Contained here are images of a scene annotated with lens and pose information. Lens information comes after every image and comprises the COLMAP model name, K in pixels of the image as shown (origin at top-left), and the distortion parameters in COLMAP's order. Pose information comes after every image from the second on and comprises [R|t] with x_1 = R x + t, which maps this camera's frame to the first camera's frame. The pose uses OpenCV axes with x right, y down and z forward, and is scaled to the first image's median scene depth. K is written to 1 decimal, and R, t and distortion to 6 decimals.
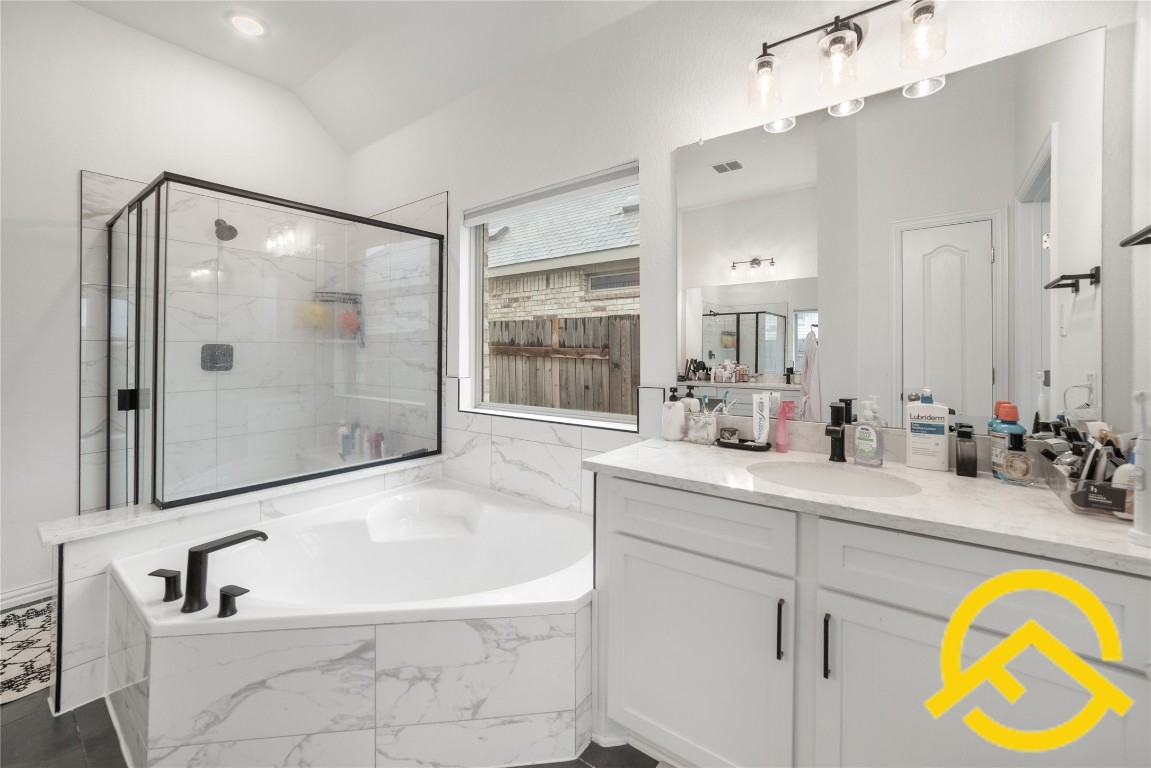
lens RADIAL K [[464.5, 0, 575.7], [0, 464.5, 403.6], [0, 0, 1]] dist [-0.047550, 0.017981]
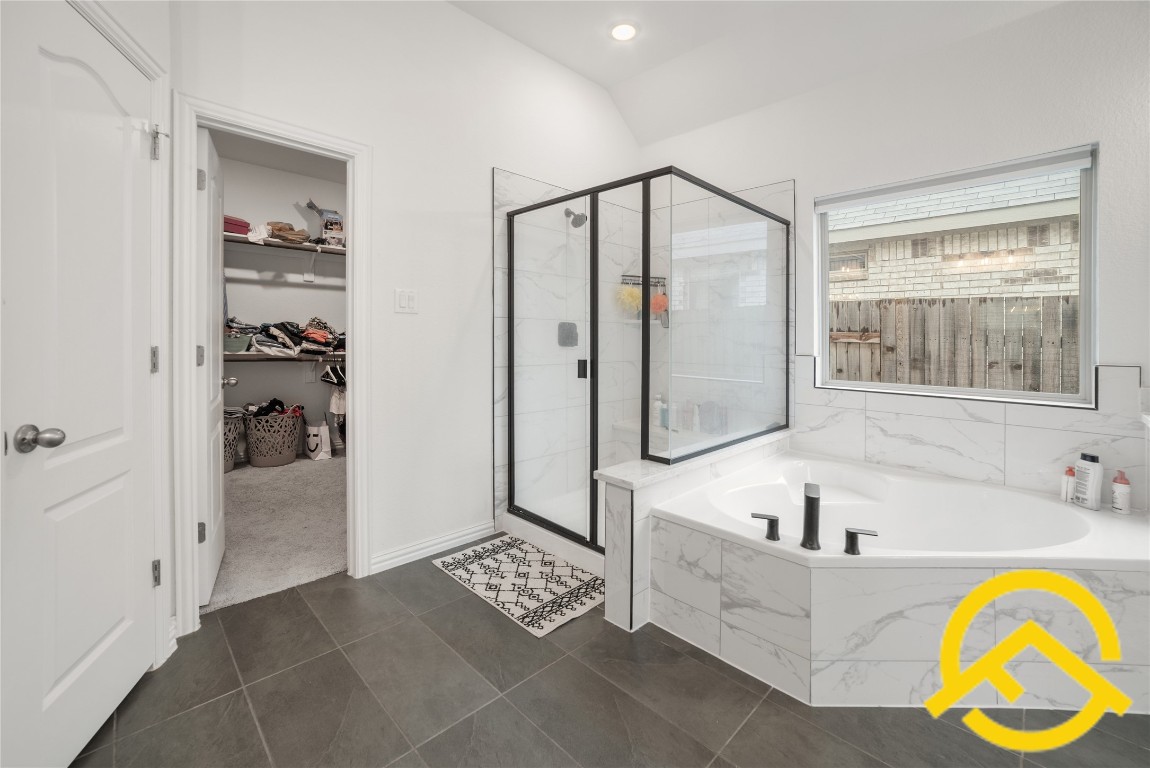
lens RADIAL K [[468.5, 0, 562.7], [0, 468.5, 394.4], [0, 0, 1]] dist [-0.037084, 0.014672]
pose [[0.990619, 0.025154, -0.134320, -0.791049], [-0.024402, 0.999676, 0.007247, 0.043721], [0.134459, -0.003902, 0.990911, -0.150374]]
